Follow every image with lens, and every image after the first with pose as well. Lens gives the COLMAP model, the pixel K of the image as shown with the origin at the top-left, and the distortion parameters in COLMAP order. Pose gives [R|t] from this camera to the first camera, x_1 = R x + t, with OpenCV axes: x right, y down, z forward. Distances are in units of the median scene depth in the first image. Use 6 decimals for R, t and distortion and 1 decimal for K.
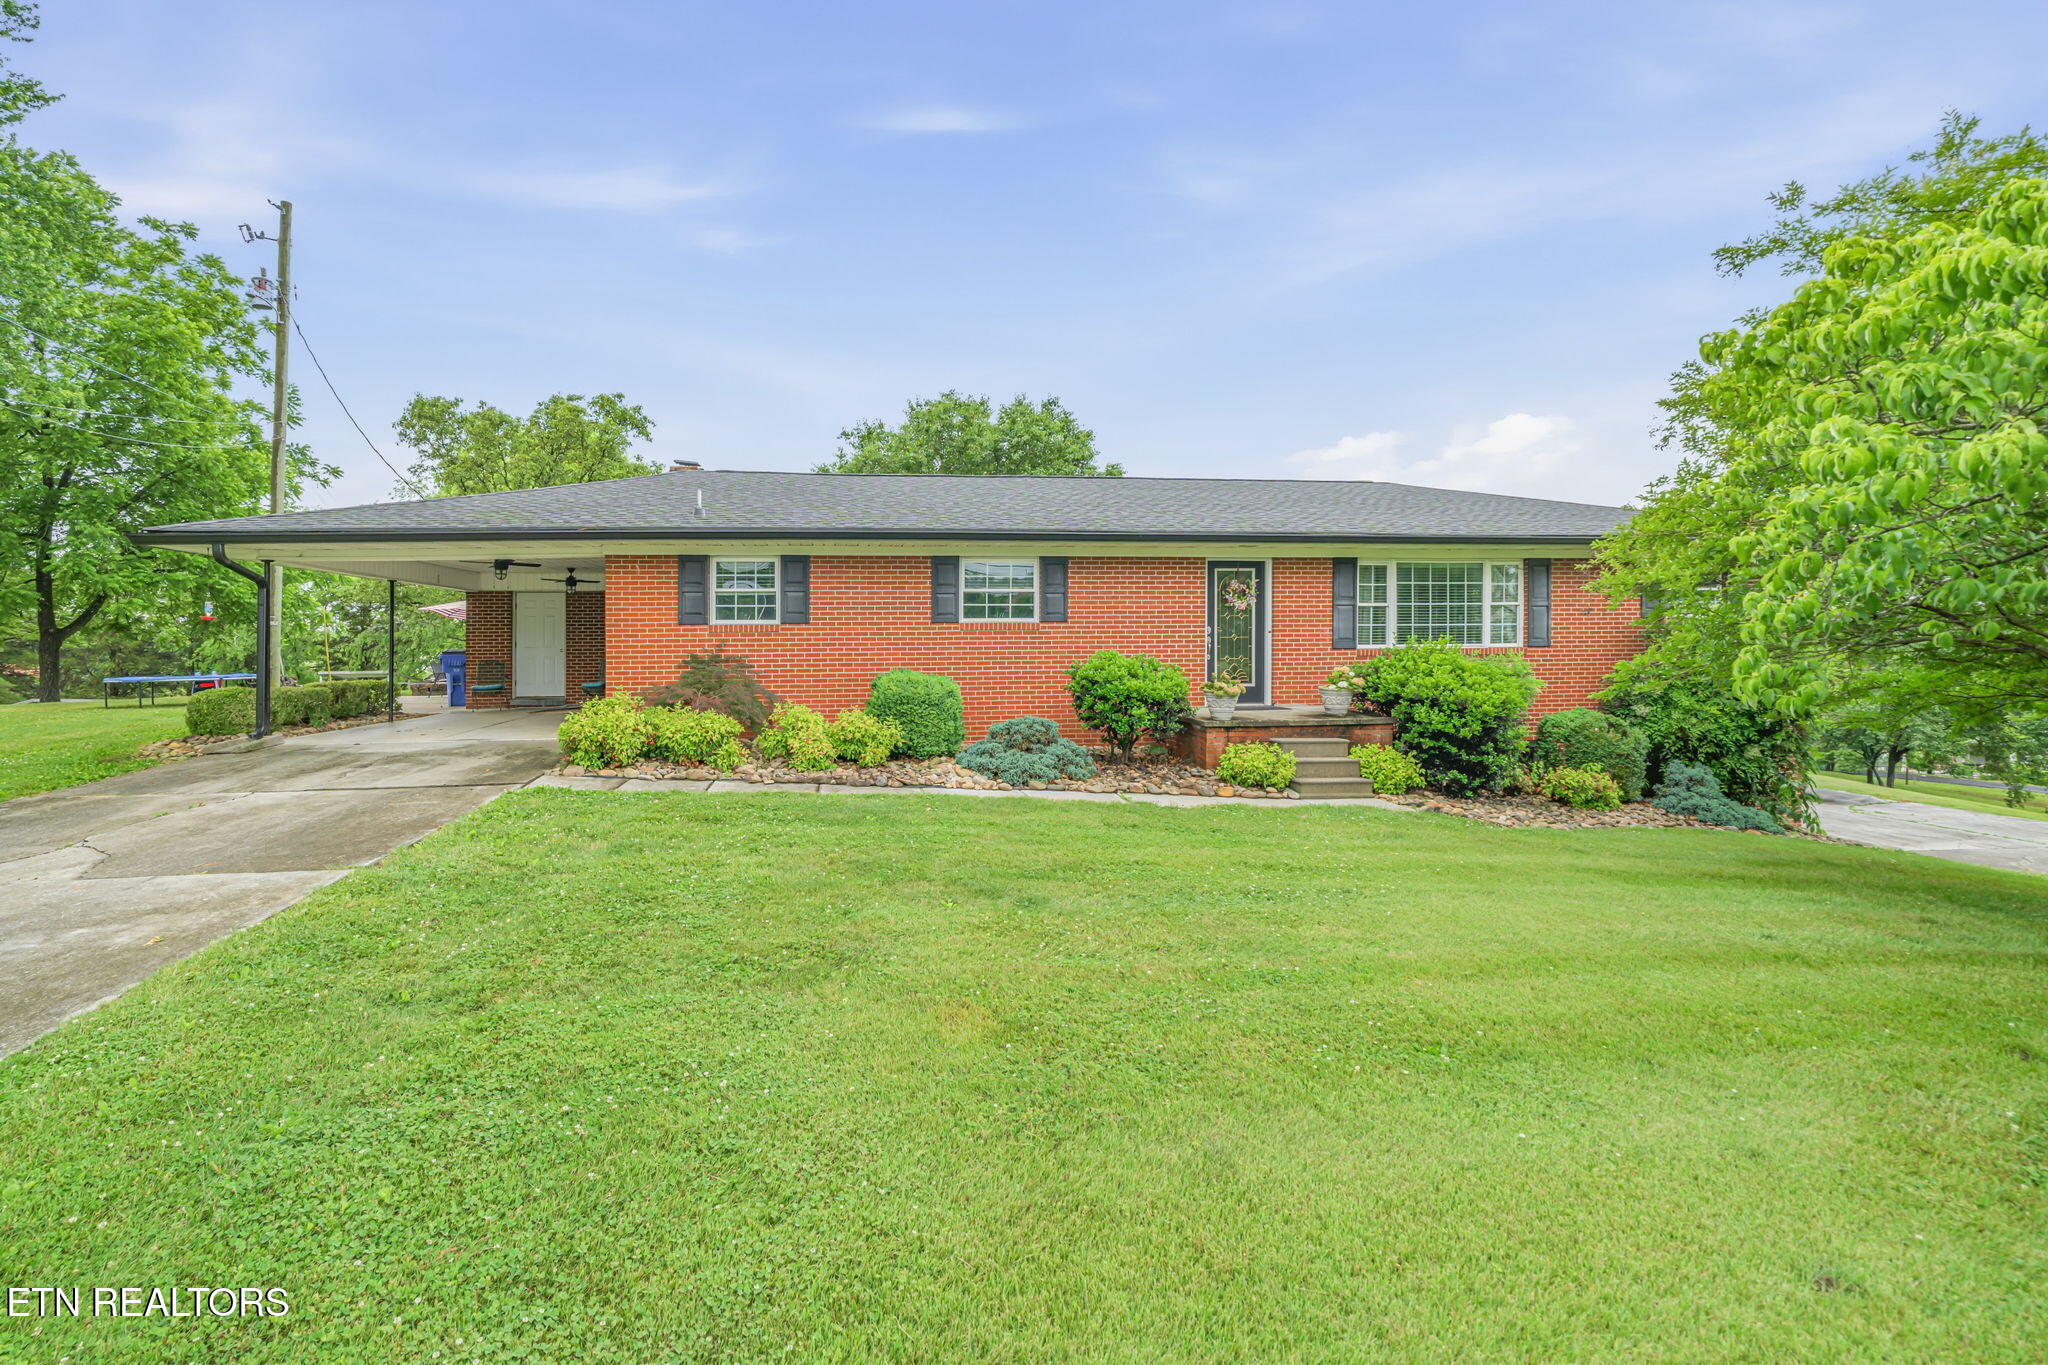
lens RADIAL K [[941.2, 0, 1019.8], [0, 941.2, 644.3], [0, 0, 1]] dist [-0.000933, 0.000508]
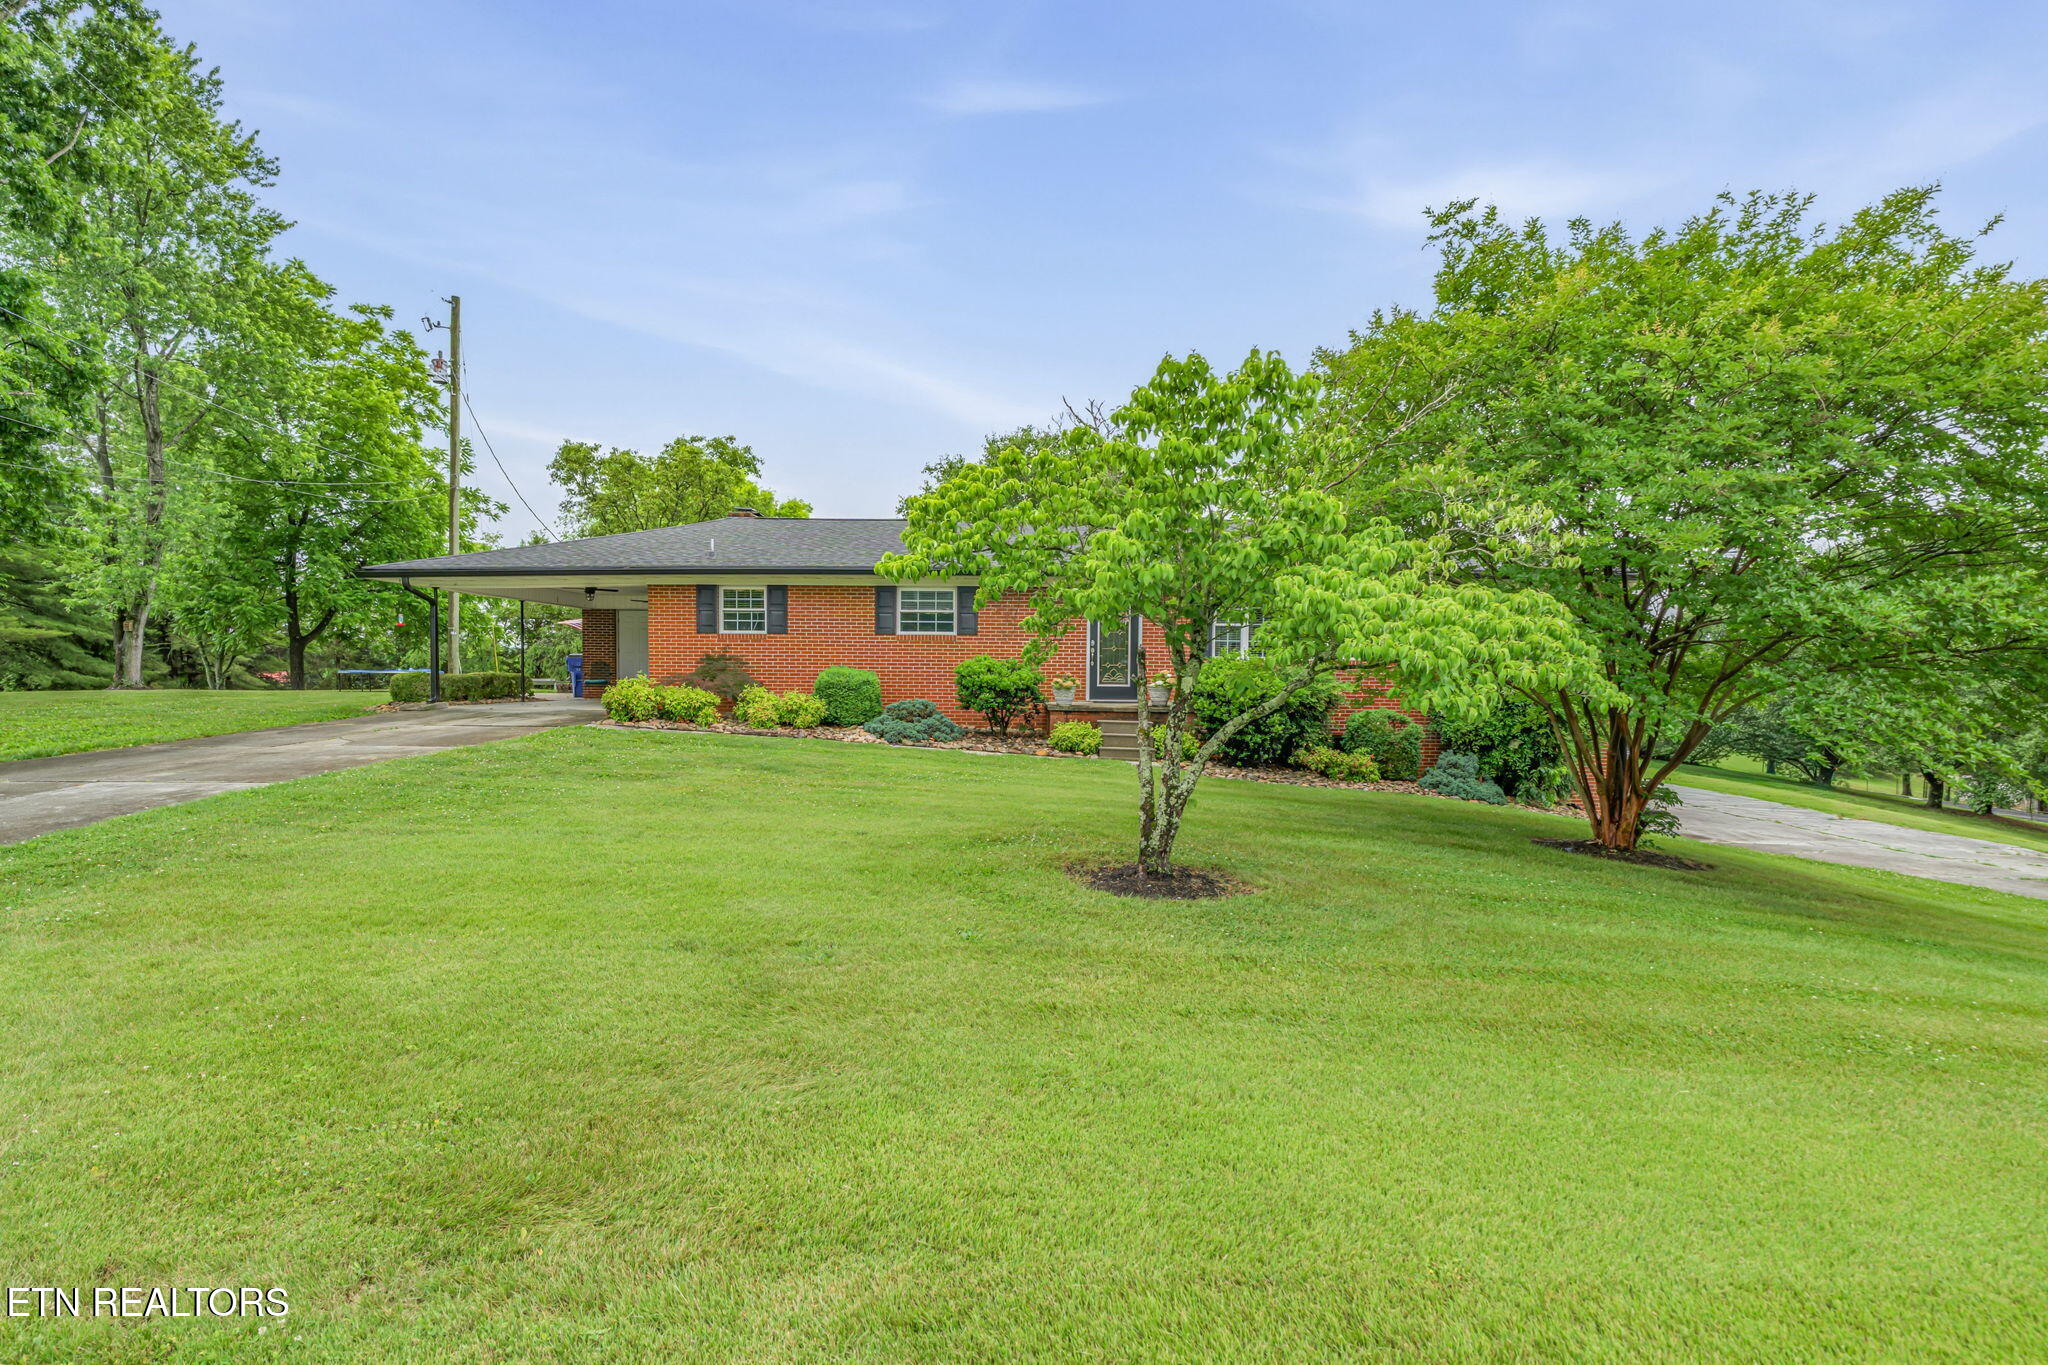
lens RADIAL K [[1013.0, 0, 1077.4], [0, 1013.0, 730.6], [0, 0, 1]] dist [0.000916, 0.000362]
pose [[0.990758, 0.023506, -0.133586, 0.357019], [-0.015716, 0.998130, 0.059074, 0.022969], [0.134725, -0.056428, 0.989275, -0.390433]]
